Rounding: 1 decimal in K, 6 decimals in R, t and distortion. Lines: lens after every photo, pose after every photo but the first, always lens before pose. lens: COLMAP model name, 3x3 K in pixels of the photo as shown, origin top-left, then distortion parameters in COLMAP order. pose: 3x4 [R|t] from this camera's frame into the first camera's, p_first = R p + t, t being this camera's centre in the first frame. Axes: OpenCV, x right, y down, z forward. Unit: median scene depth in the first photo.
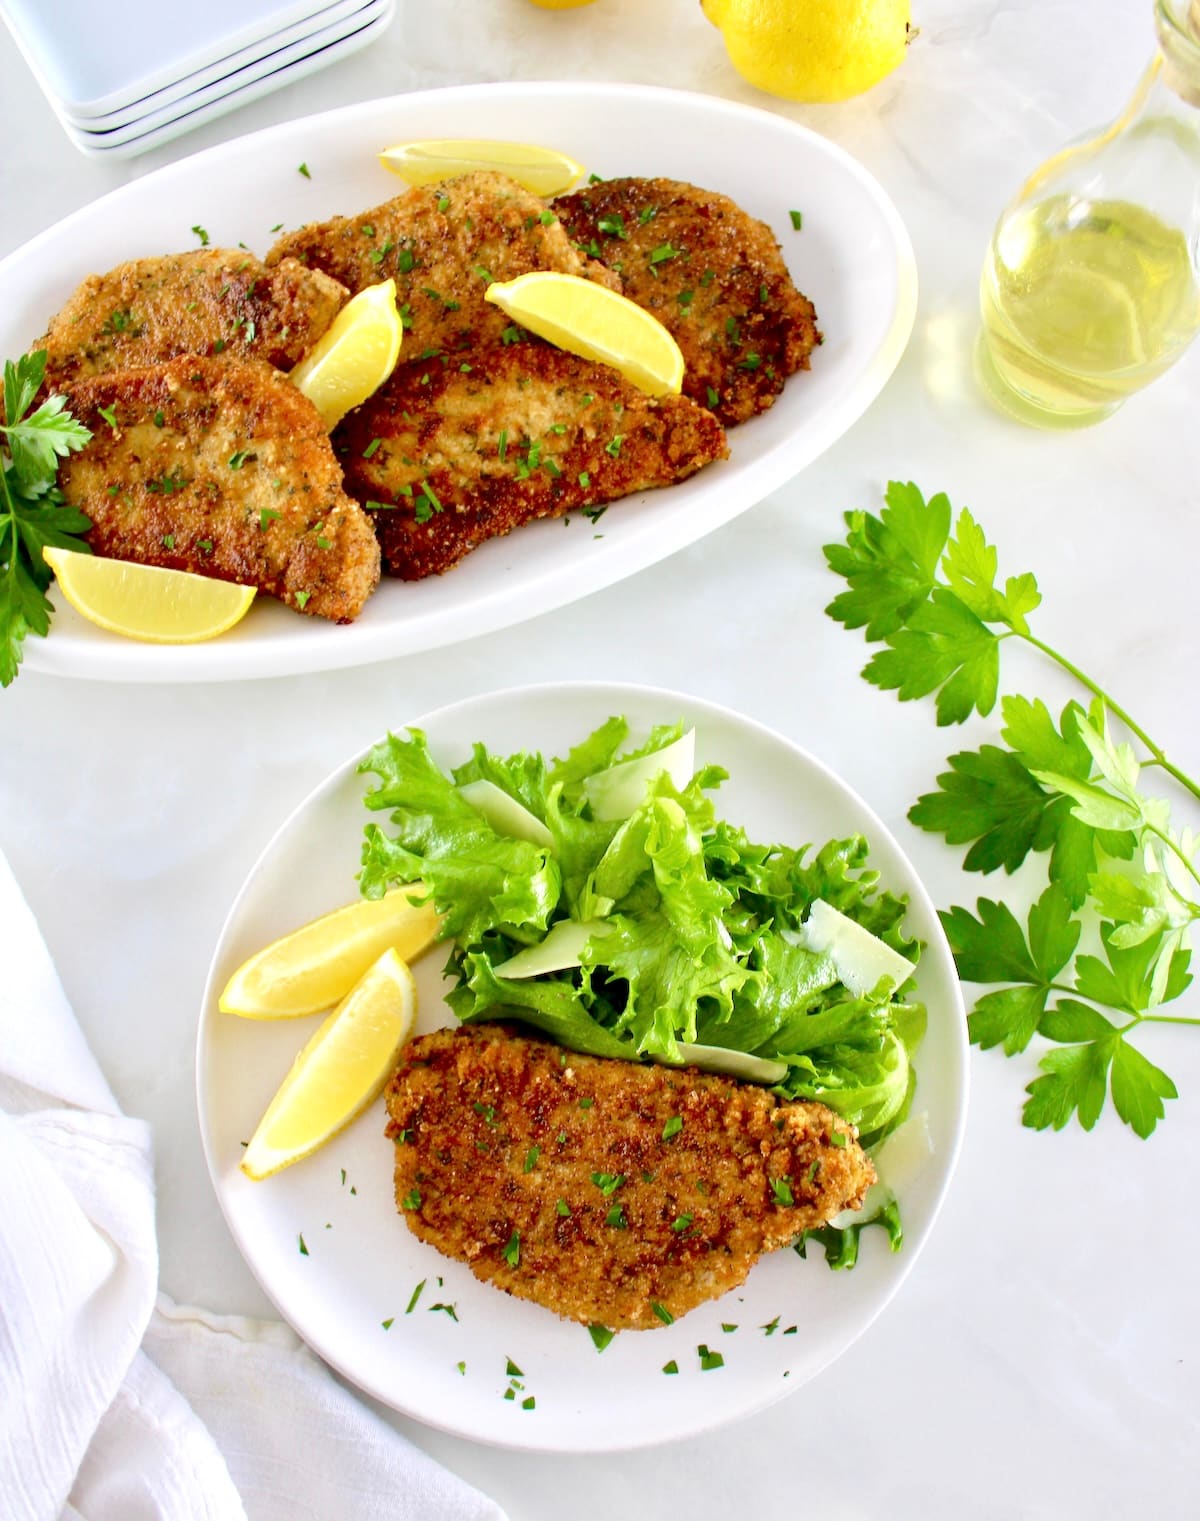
lens RADIAL K [[1676.6, 0, 594.1], [0, 1676.6, 768.7], [0, 0, 1]] dist [-0.078853, 0.000000]
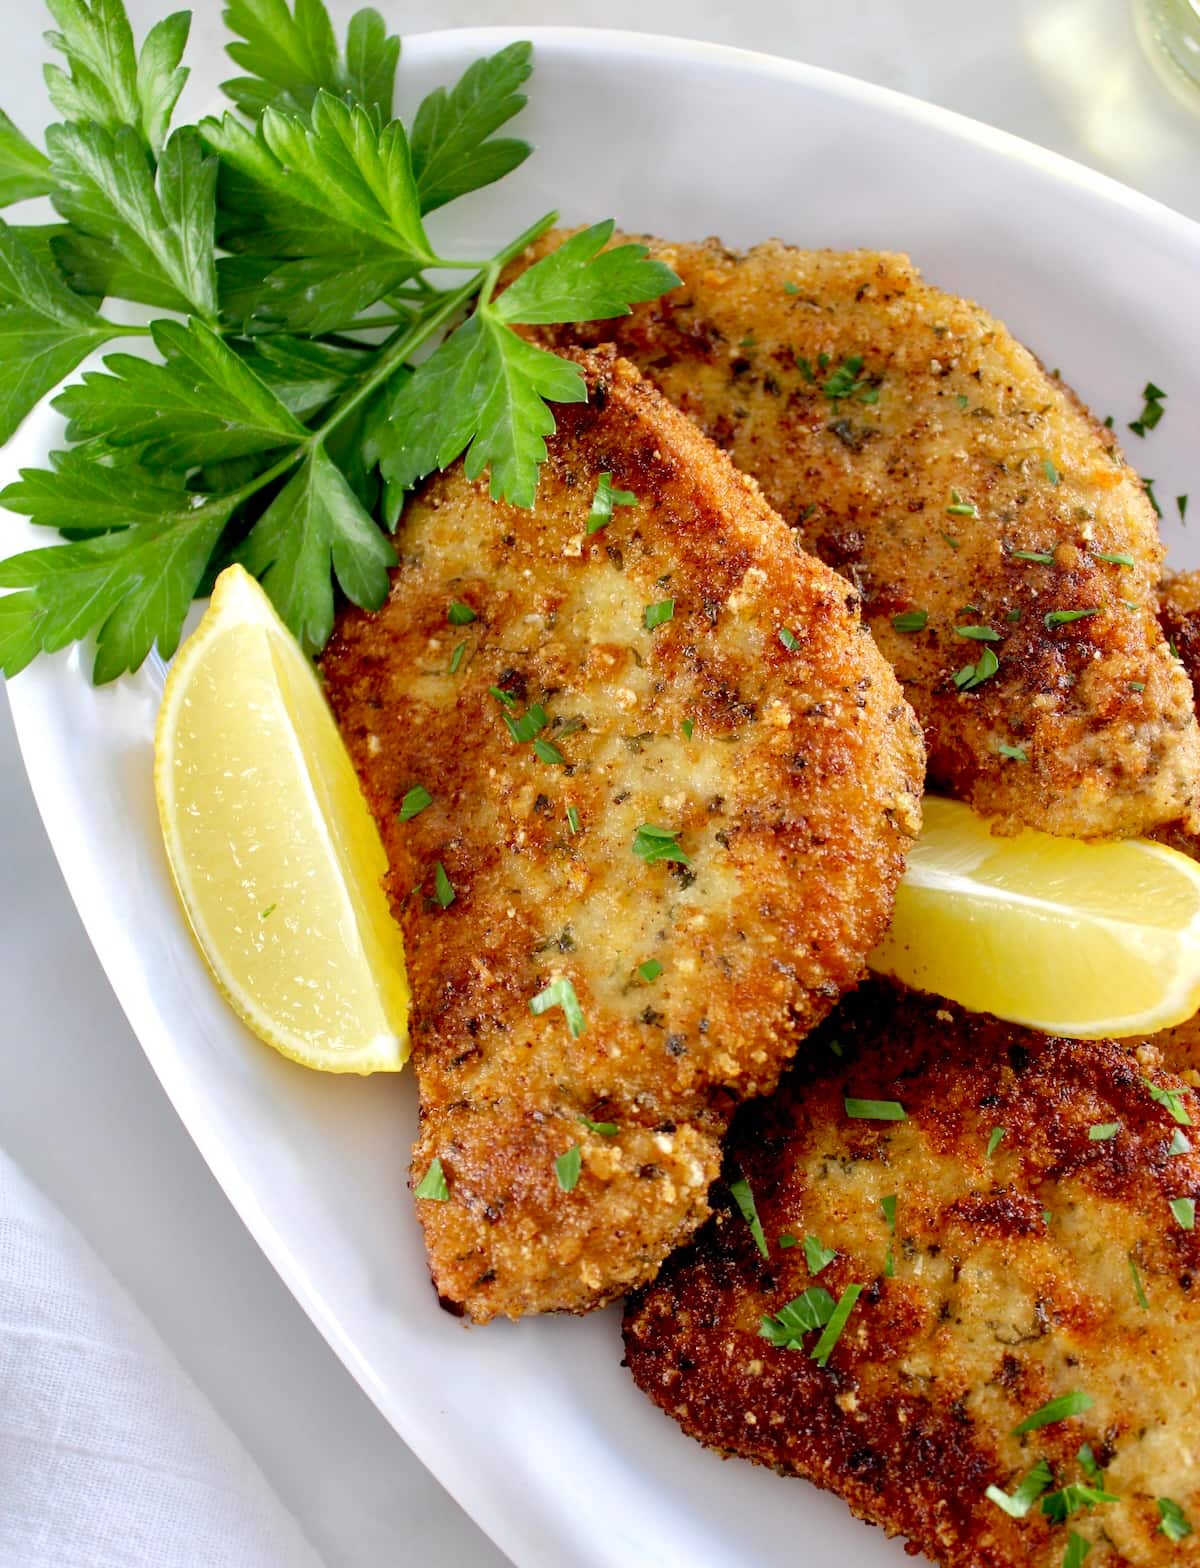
lens RADIAL K [[2212.5, 0, 599.7], [0, 2212.5, 779.9], [0, 0, 1]] dist [-0.071695, 0.000000]
pose [[0.502510, 0.841320, -0.199159, -0.126897], [-0.837541, 0.530858, 0.129284, -0.245134], [0.214495, 0.101837, 0.971402, 0.475127]]
